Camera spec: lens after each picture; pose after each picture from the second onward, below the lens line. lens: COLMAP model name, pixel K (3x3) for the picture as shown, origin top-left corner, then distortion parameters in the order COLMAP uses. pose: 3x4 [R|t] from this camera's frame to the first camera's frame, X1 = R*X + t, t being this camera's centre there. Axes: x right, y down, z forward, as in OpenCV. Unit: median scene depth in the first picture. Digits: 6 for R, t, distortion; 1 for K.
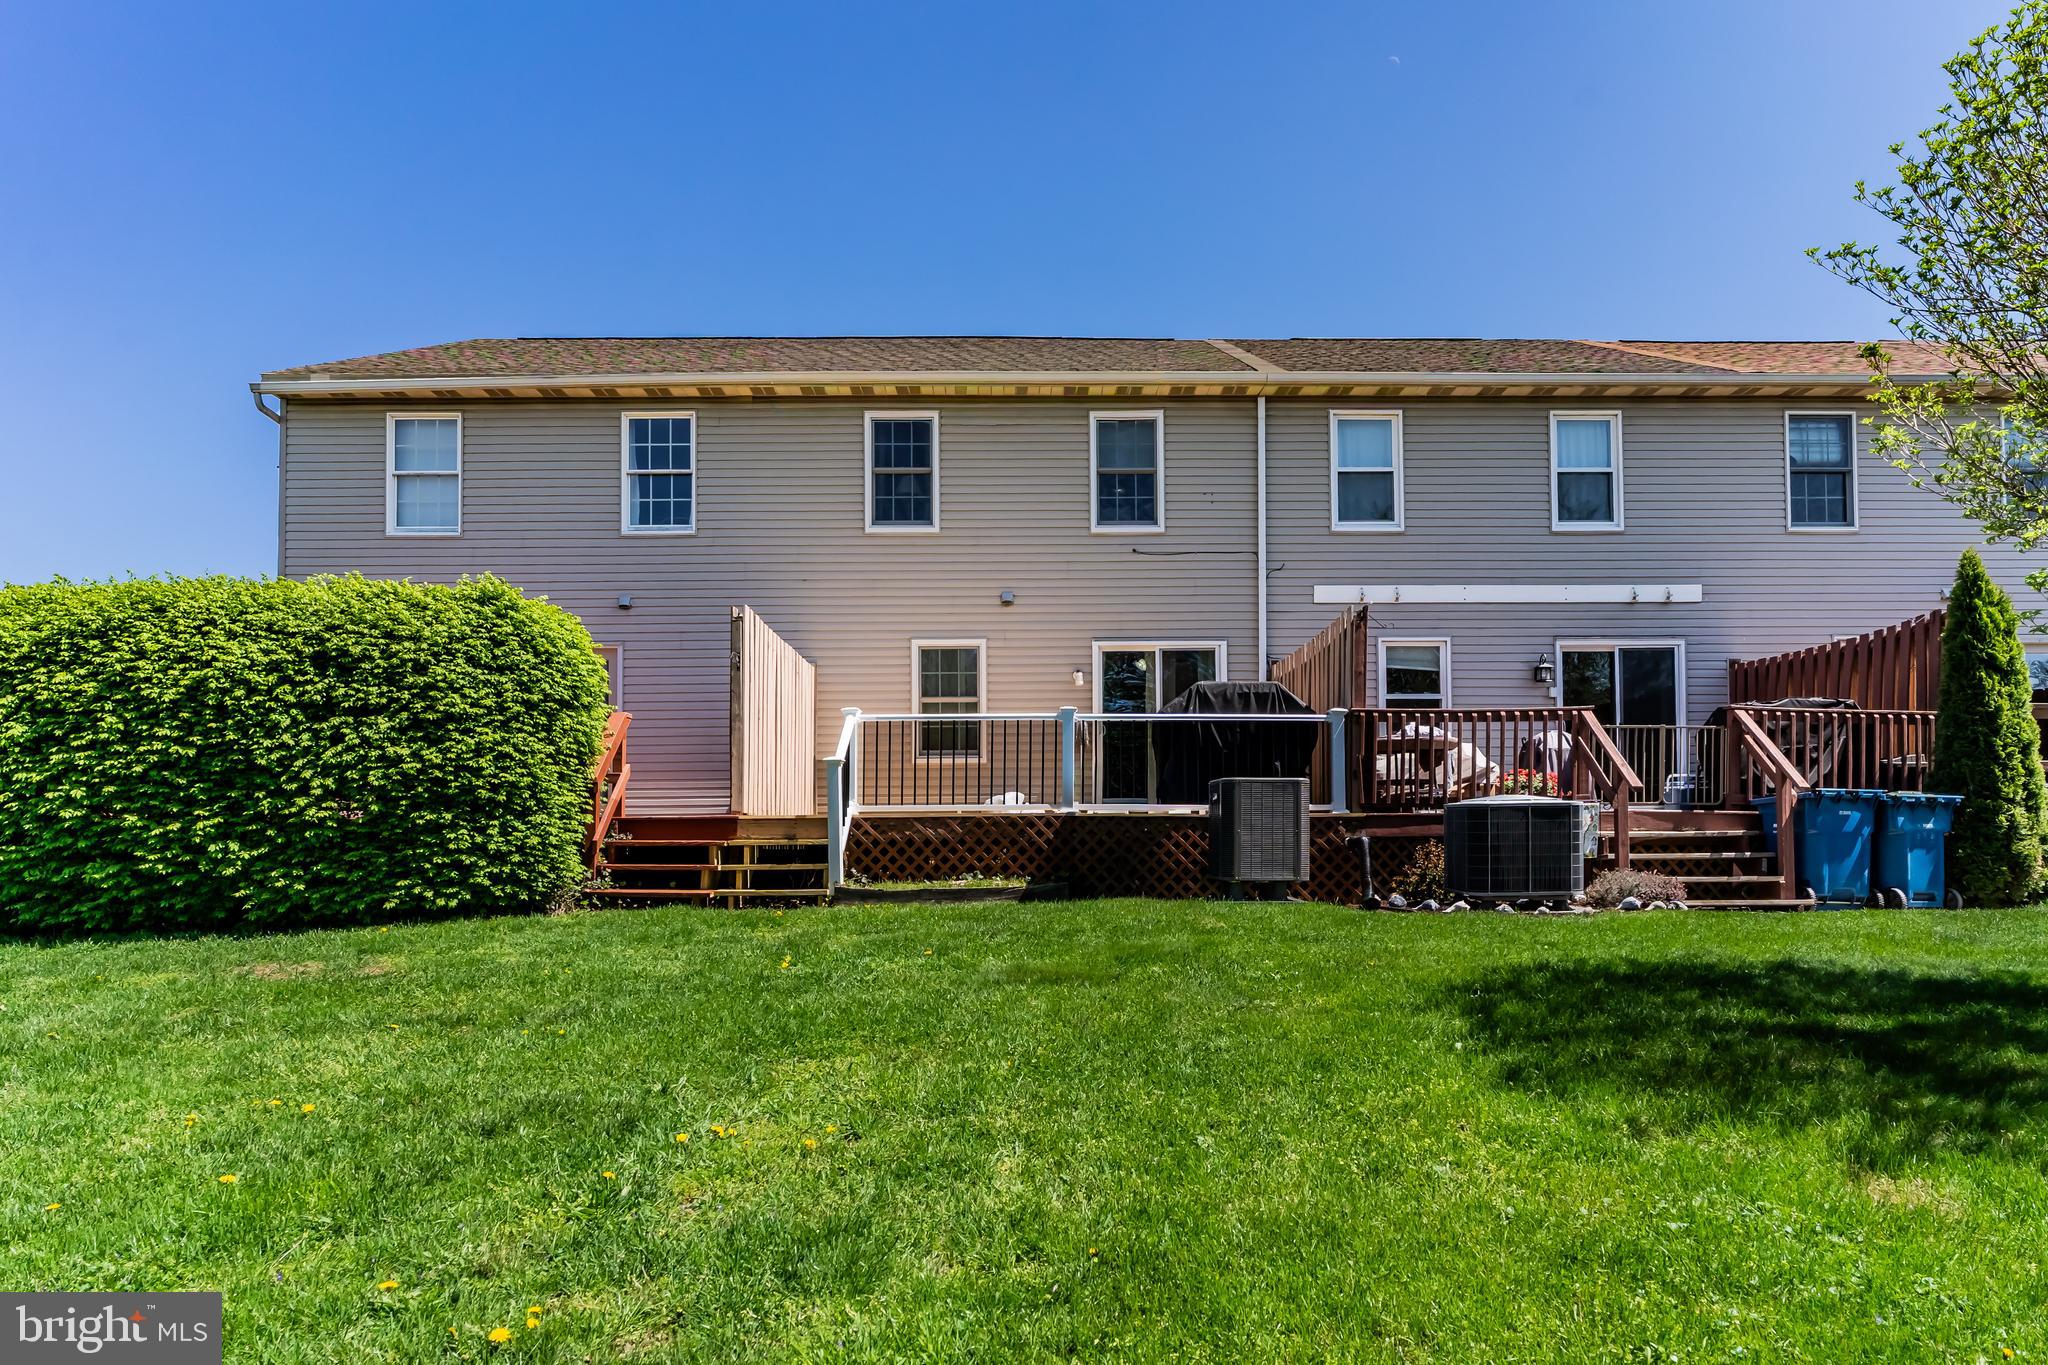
lens RADIAL K [[1064.1, 0, 997.3], [0, 1064.1, 793.0], [0, 0, 1]] dist [-0.011682, -0.000215]
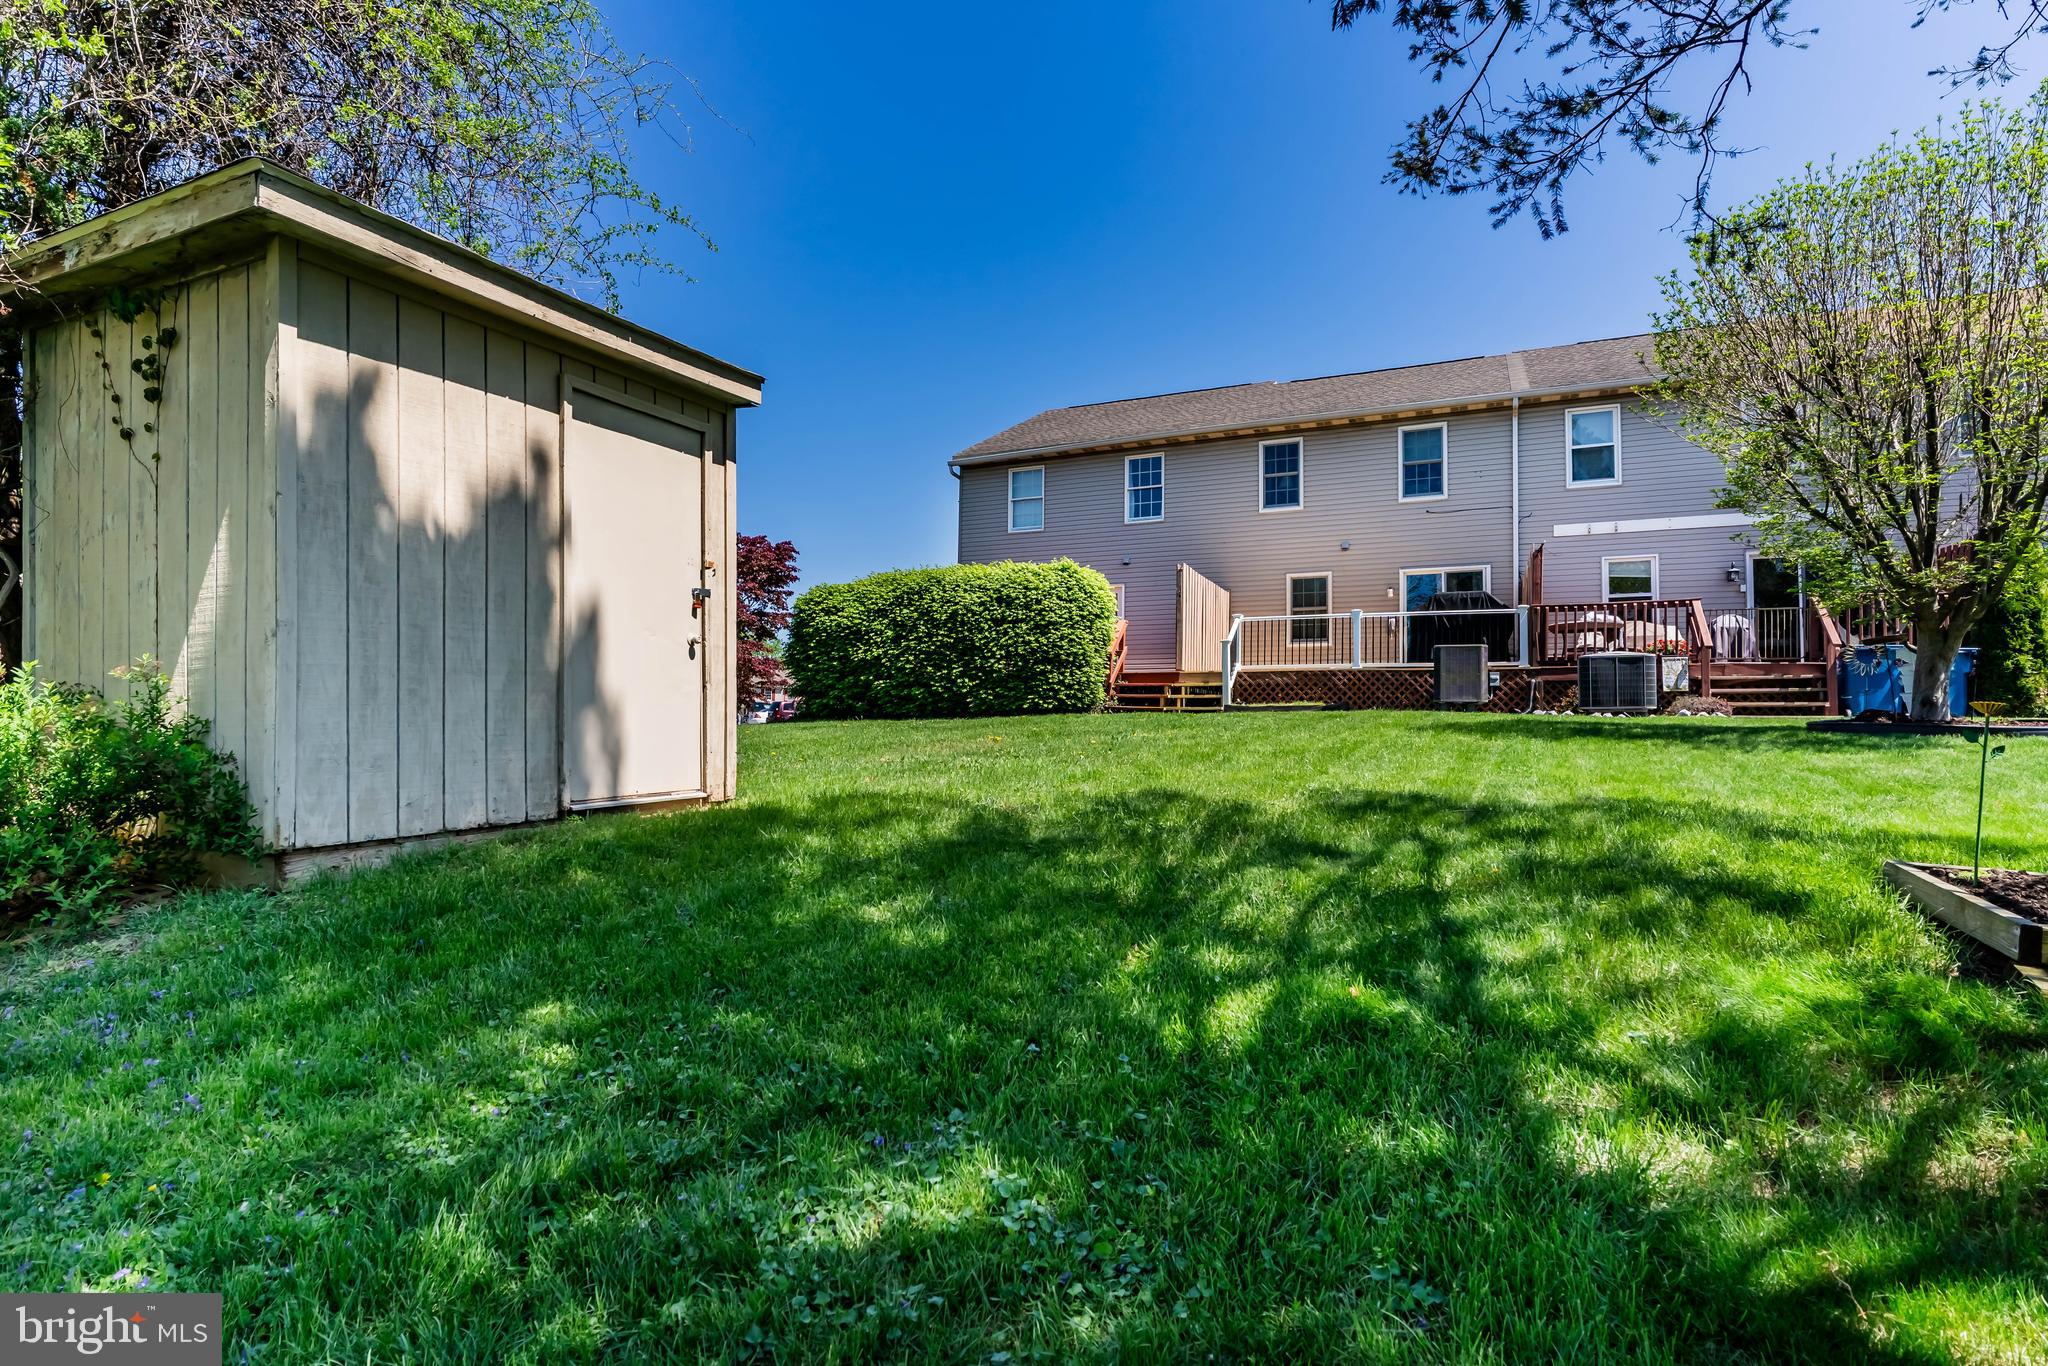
lens RADIAL K [[1064.1, 0, 1022.8], [0, 1064.1, 689.5], [0, 0, 1]] dist [-0.011682, -0.000215]
pose [[0.903011, -0.003230, -0.429606, 0.336719], [-0.005849, 0.999787, -0.019810, 0.095901], [0.429578, 0.020401, 0.902799, -0.889983]]
